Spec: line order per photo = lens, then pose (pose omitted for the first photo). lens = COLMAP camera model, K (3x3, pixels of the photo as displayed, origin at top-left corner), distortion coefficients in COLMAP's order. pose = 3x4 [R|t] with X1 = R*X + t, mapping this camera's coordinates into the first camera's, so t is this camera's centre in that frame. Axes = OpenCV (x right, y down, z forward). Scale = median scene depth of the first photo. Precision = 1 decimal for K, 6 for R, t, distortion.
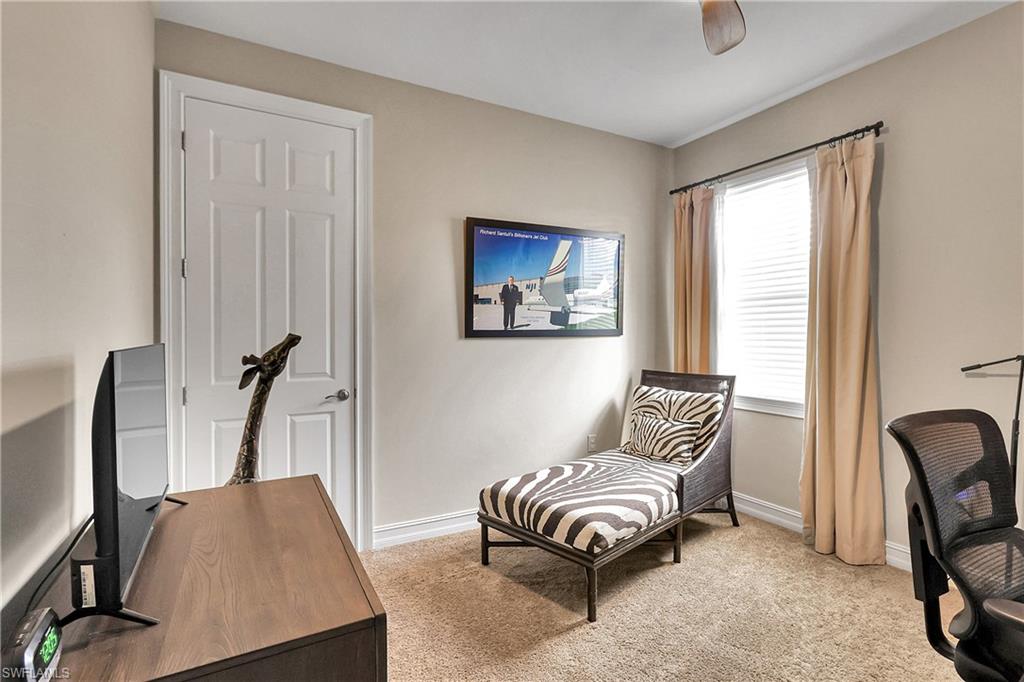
lens RADIAL K [[486.8, 0, 512.3], [0, 486.8, 339.7], [0, 0, 1]] dist [0.002824, 0.000869]
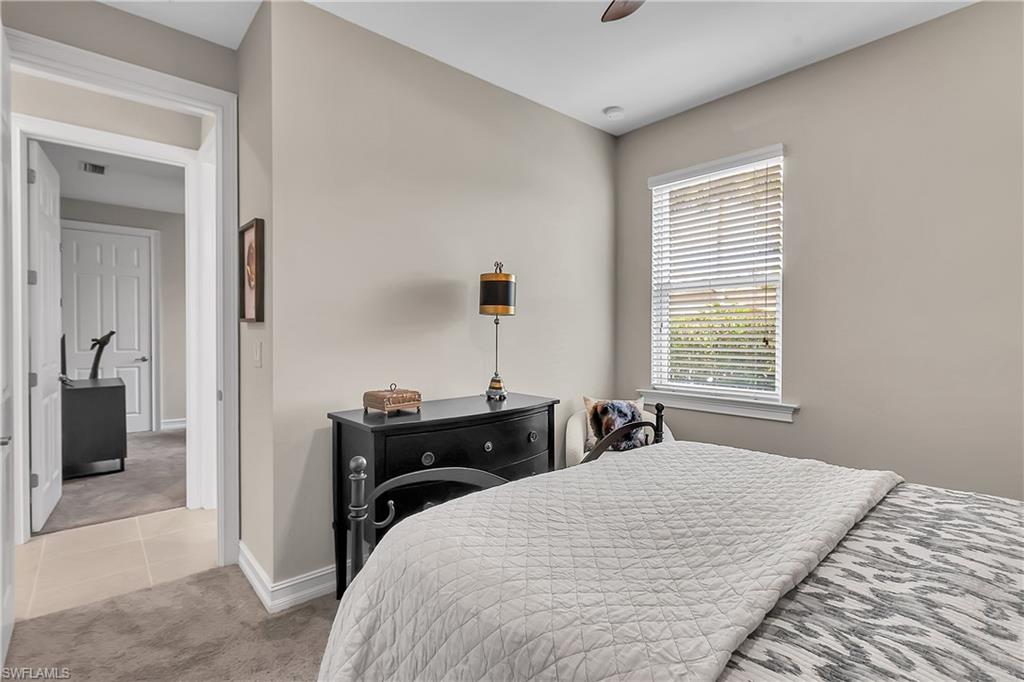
lens RADIAL K [[486.8, 0, 513.2], [0, 486.8, 340.0], [0, 0, 1]] dist [0.002824, 0.000869]
pose [[0.976690, -0.001979, 0.214643, 1.119504], [0.001004, 0.999989, 0.004650, 0.028784], [-0.214650, -0.004326, 0.976681, -2.091461]]
